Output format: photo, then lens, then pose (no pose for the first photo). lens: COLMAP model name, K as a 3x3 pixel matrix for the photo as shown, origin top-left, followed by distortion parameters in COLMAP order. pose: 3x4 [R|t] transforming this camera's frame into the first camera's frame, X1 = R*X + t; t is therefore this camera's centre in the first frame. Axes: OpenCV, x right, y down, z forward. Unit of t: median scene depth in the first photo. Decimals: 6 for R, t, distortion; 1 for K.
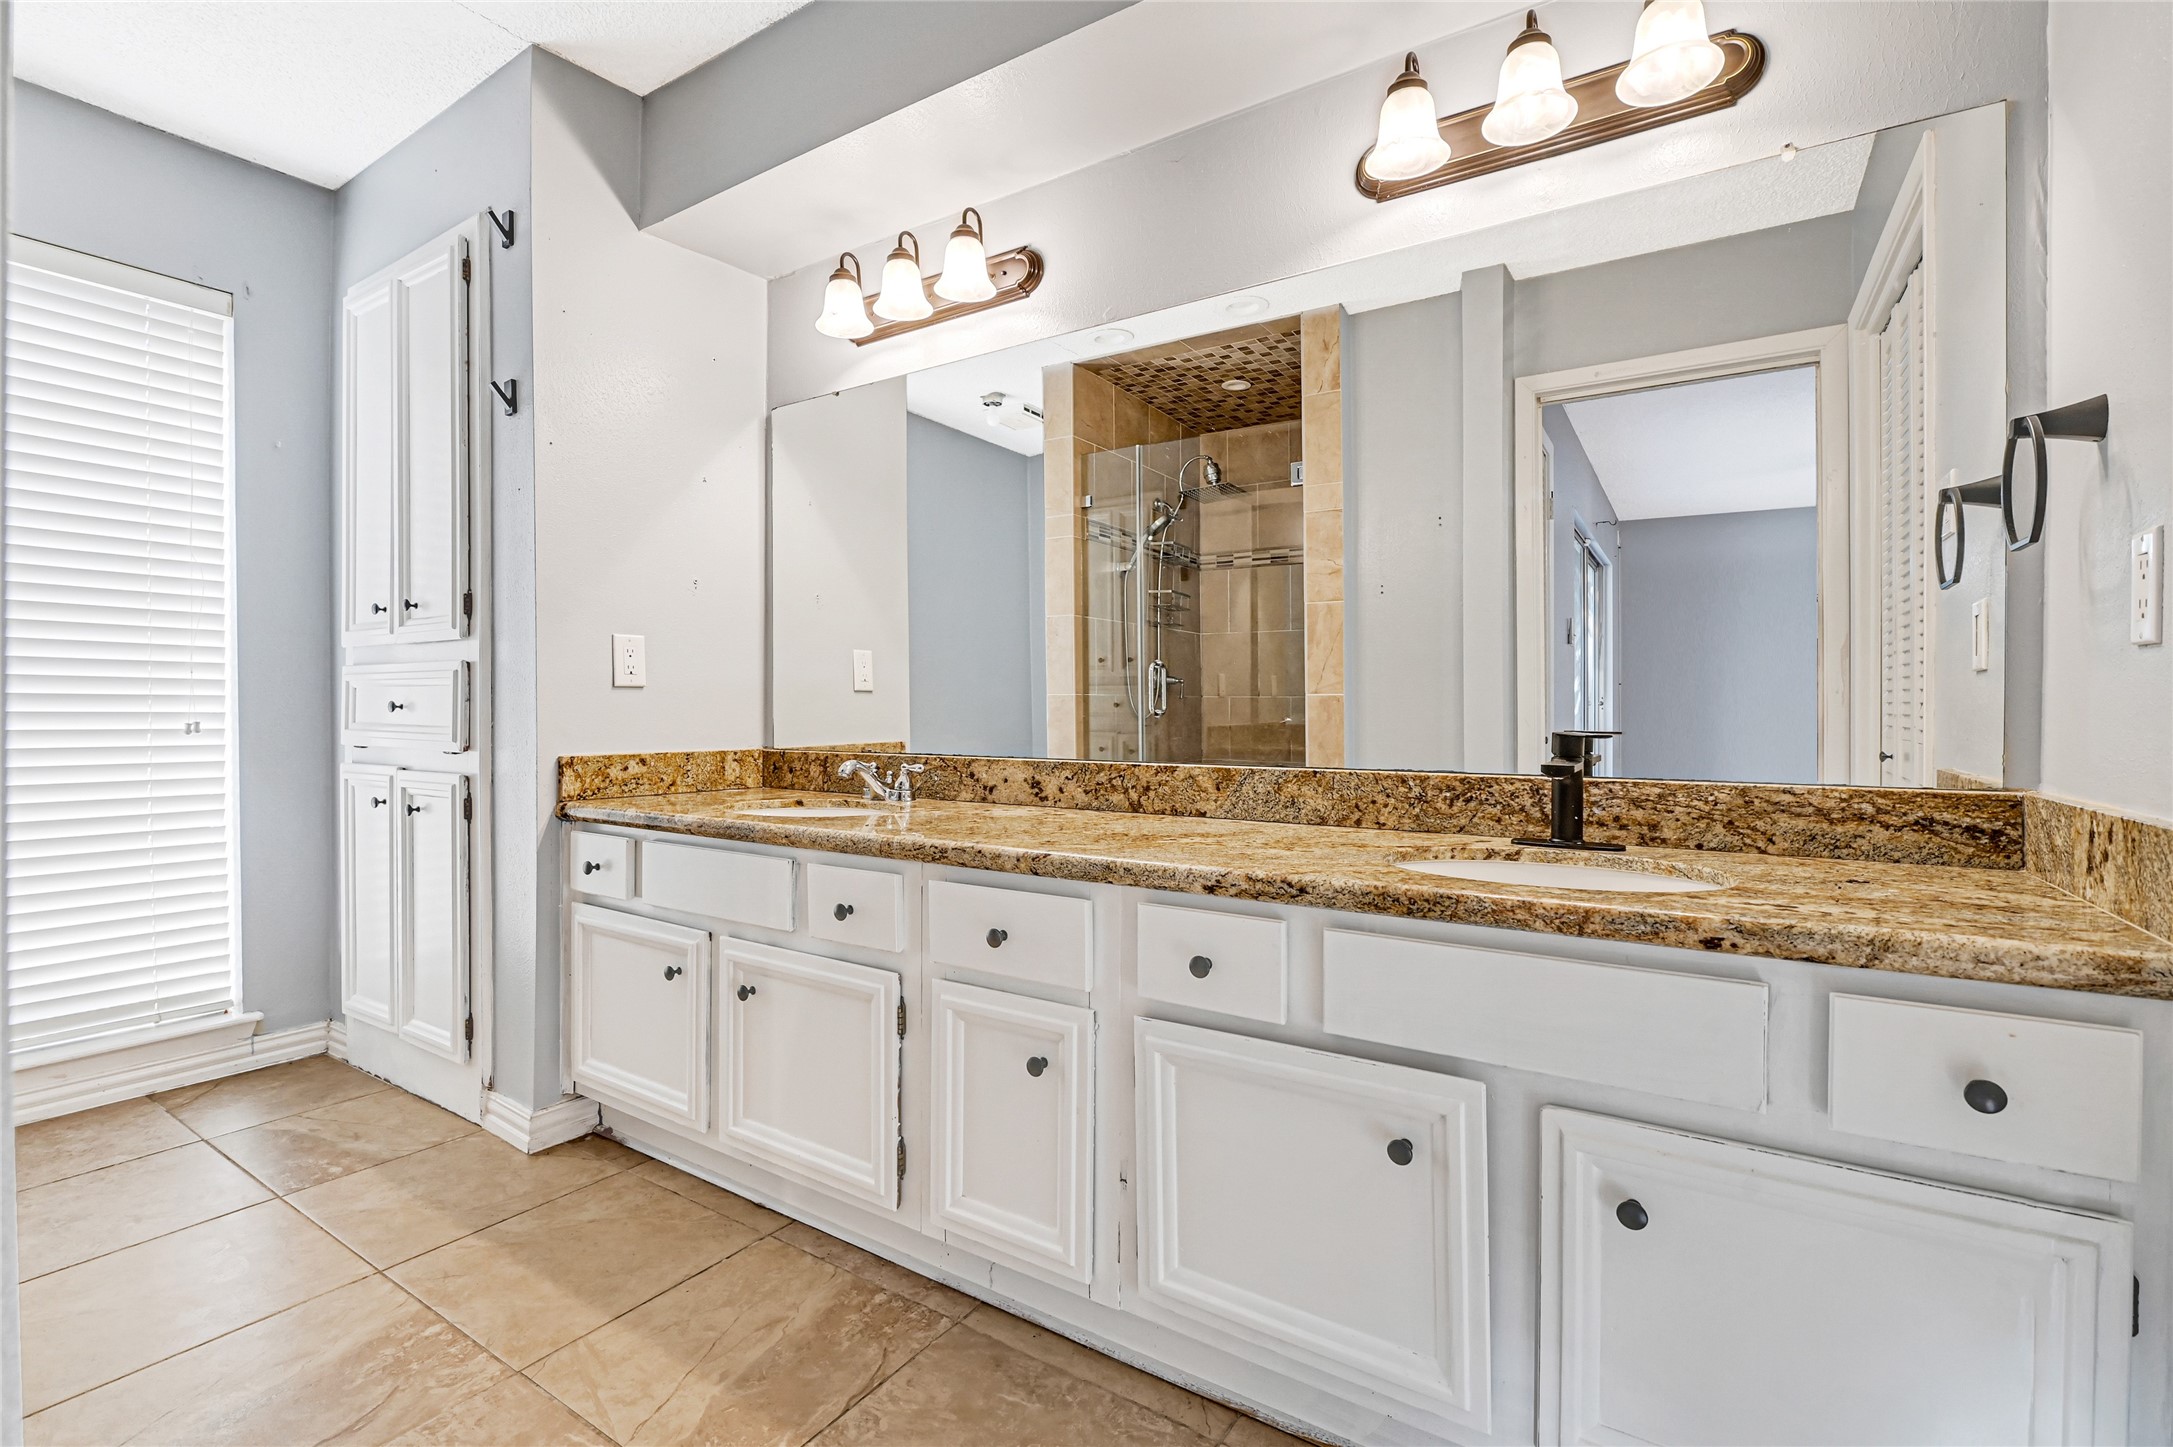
lens RADIAL K [[959.8, 0, 1074.3], [0, 959.8, 718.5], [0, 0, 1]] dist [-0.002938, -0.000989]
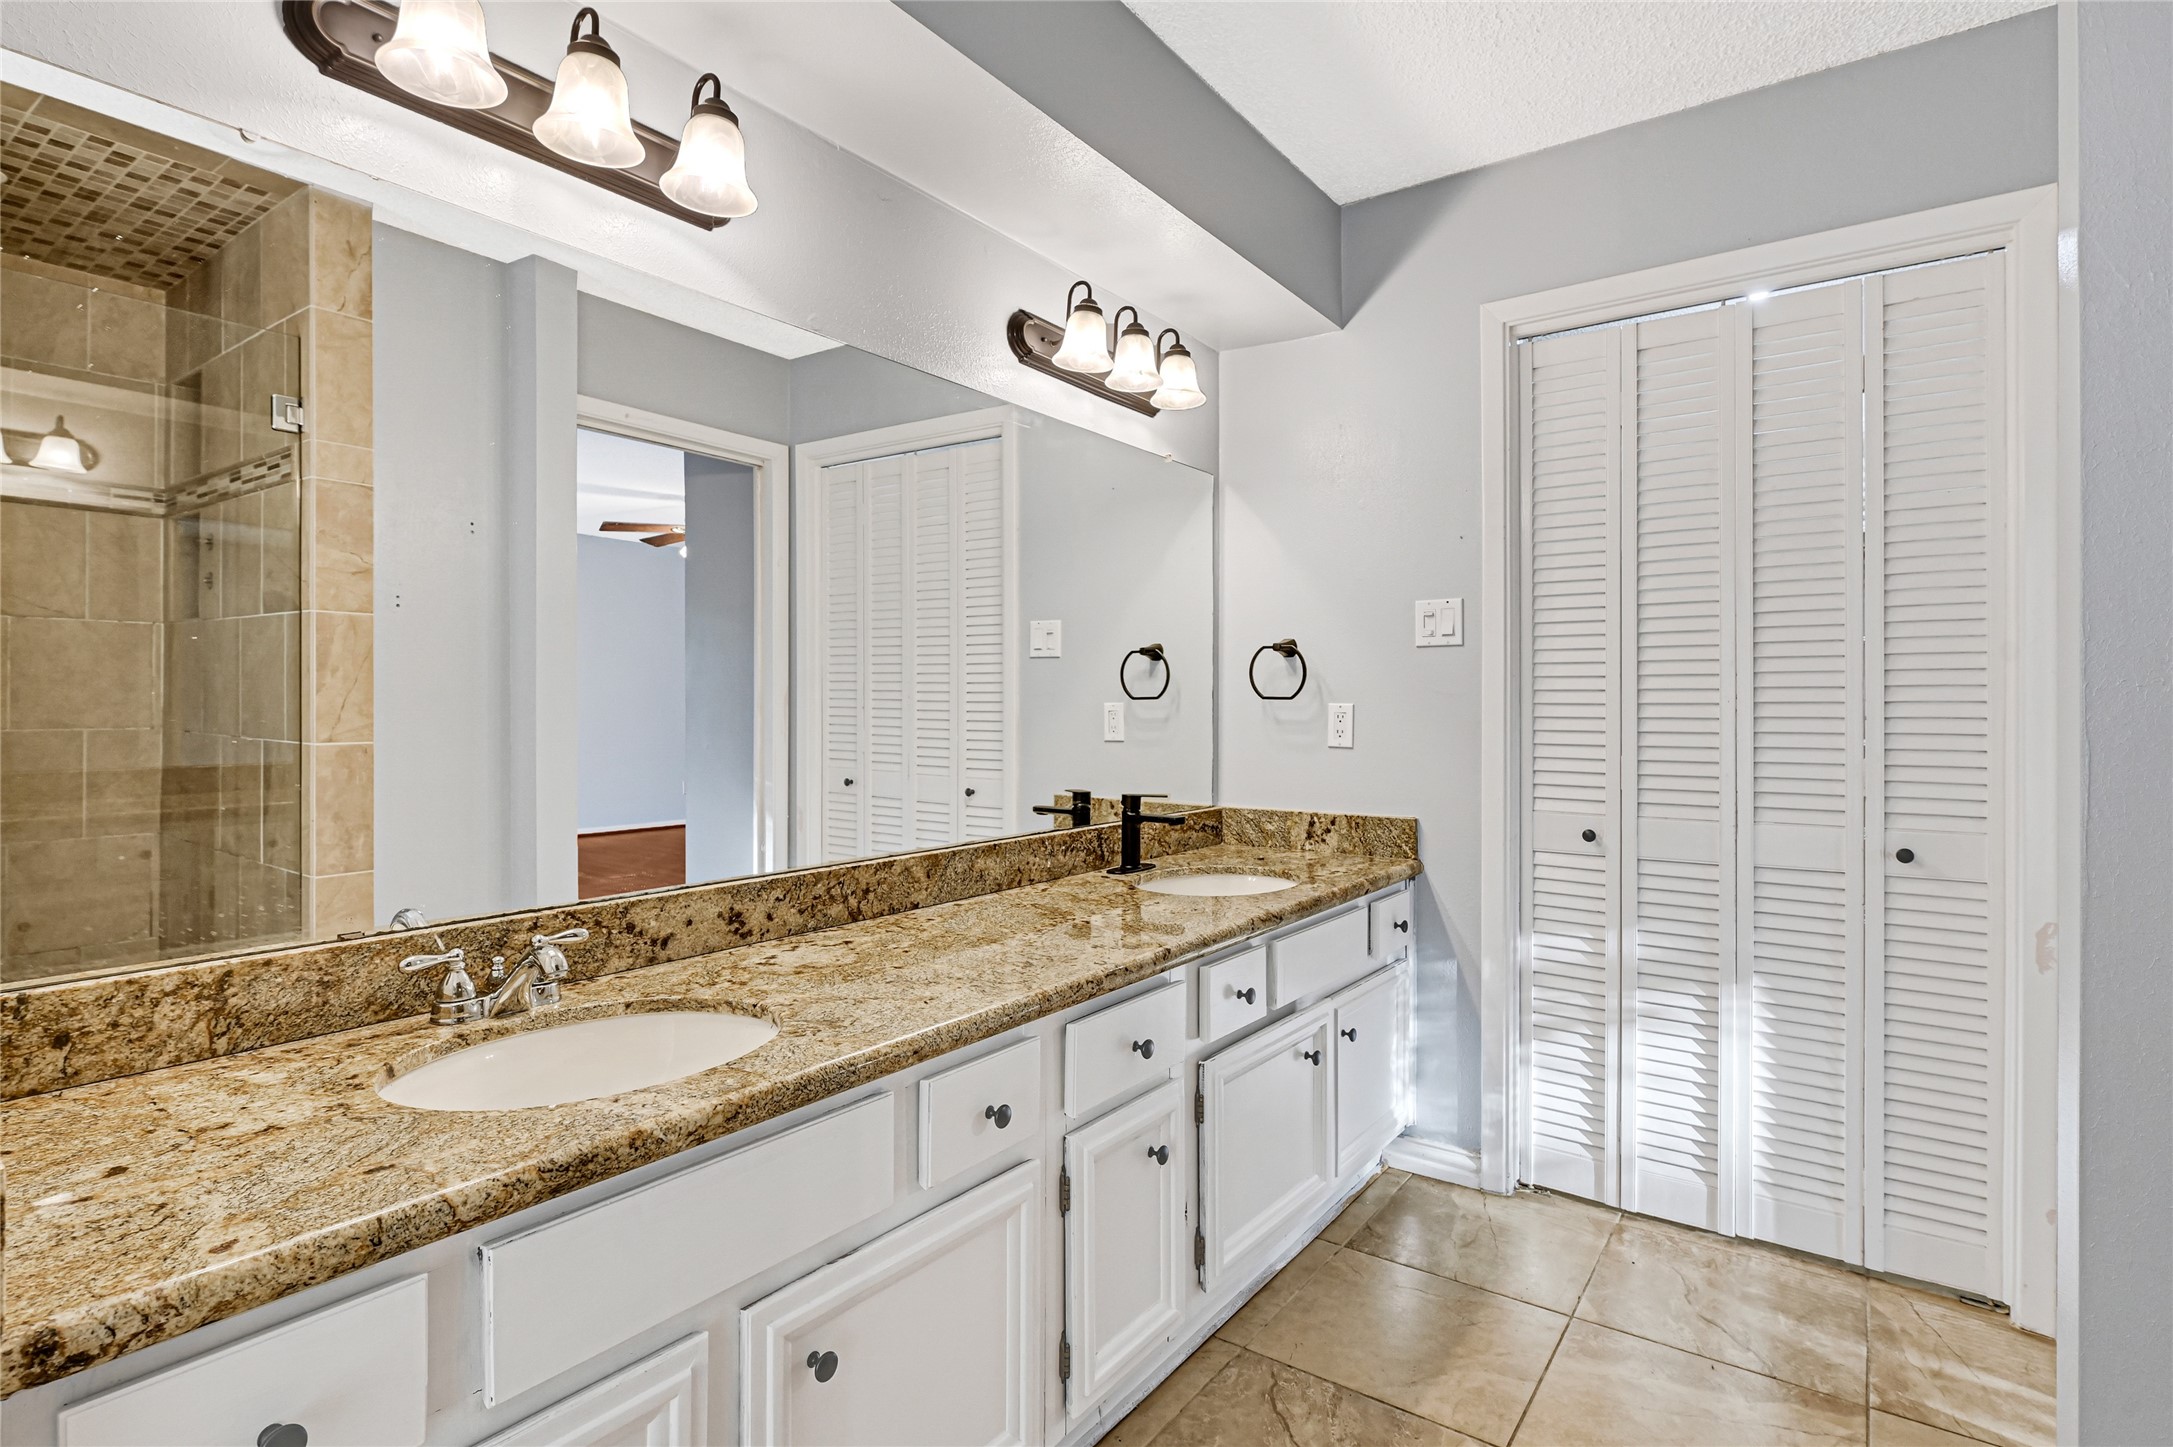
lens RADIAL K [[1088.4, 0, 1068.3], [0, 1088.4, 709.9], [0, 0, 1]] dist [0.013564, -0.002831]
pose [[0.069591, -0.011472, 0.997510, -0.864093], [0.001646, 0.999934, 0.011385, -0.099647], [-0.997574, 0.000850, 0.069606, 0.709866]]
